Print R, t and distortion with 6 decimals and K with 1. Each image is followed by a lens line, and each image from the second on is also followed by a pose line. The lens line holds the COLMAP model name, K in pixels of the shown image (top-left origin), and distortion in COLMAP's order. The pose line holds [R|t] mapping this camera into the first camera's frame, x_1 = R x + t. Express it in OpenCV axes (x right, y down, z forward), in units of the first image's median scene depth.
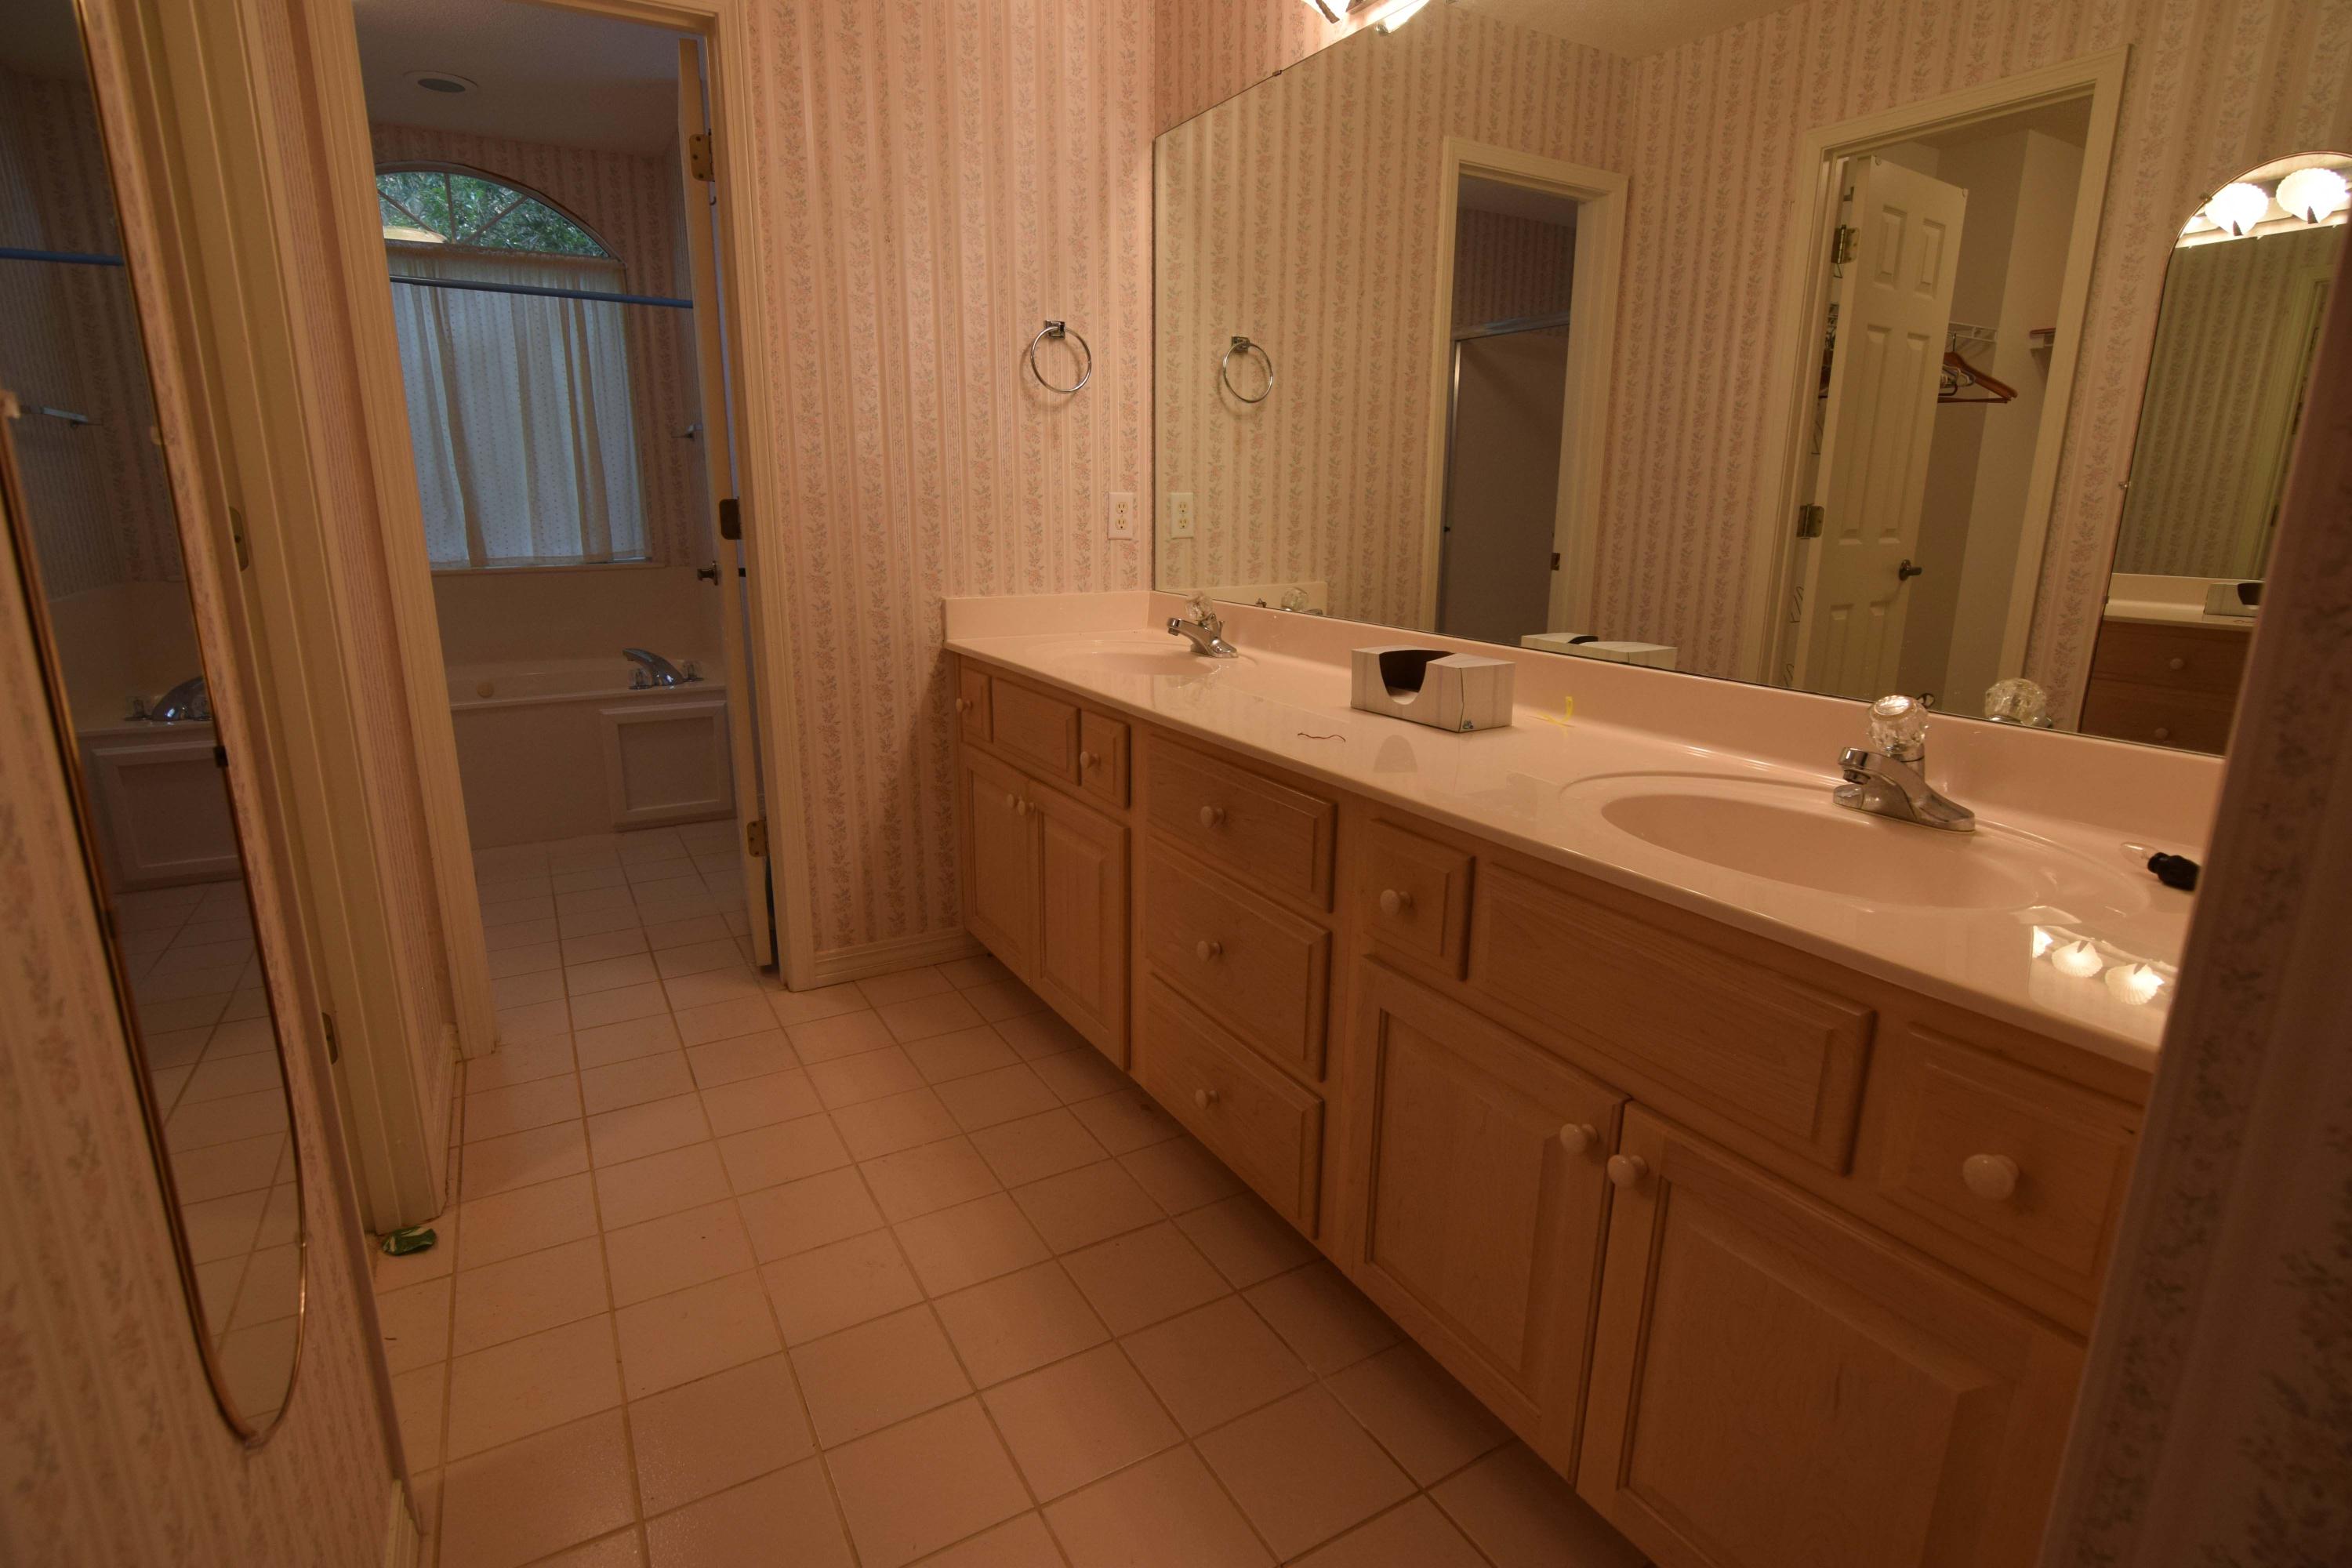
lens RADIAL K [[1140.1, 0, 1179.7], [0, 1140.1, 775.6], [0, 0, 1]] dist [-0.026541, 0.000437]
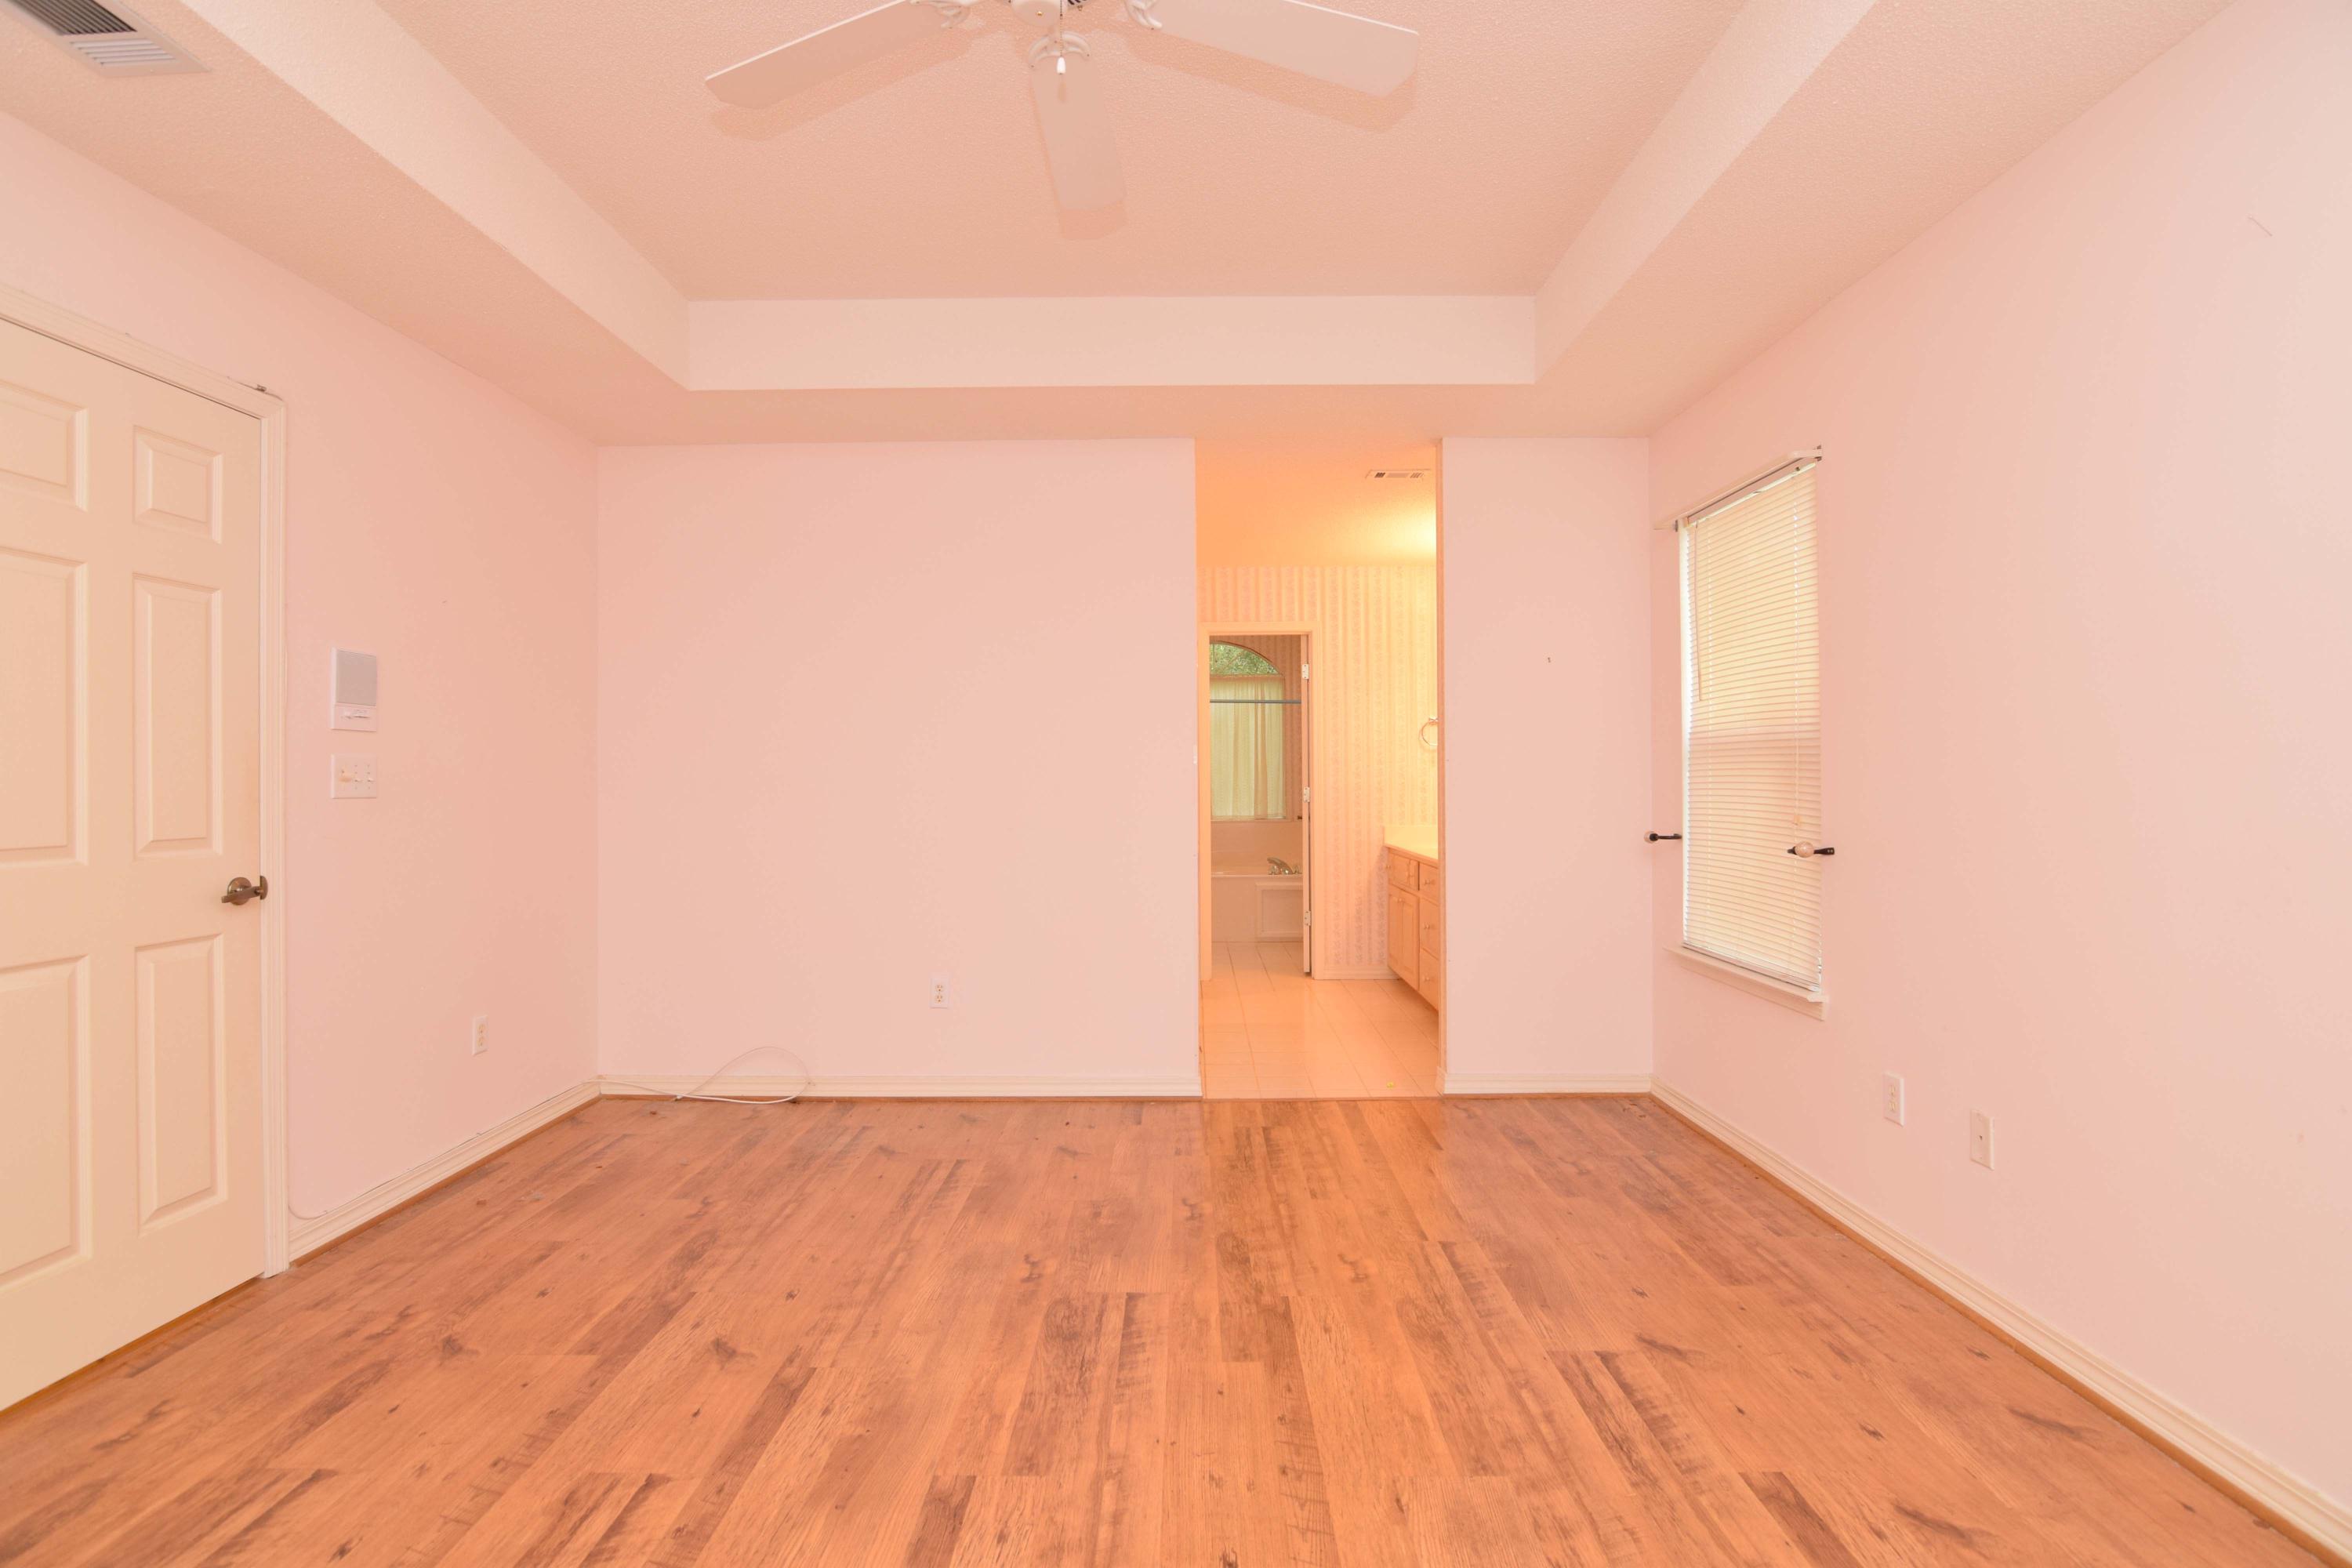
lens RADIAL K [[1140.1, 0, 1179.7], [0, 1140.1, 775.6], [0, 0, 1]] dist [-0.026541, 0.000437]
pose [[0.859137, -0.013142, -0.511578, 0.525465], [-0.113668, 0.969797, -0.215806, 0.251068], [0.498963, 0.243557, 0.831695, -1.018233]]
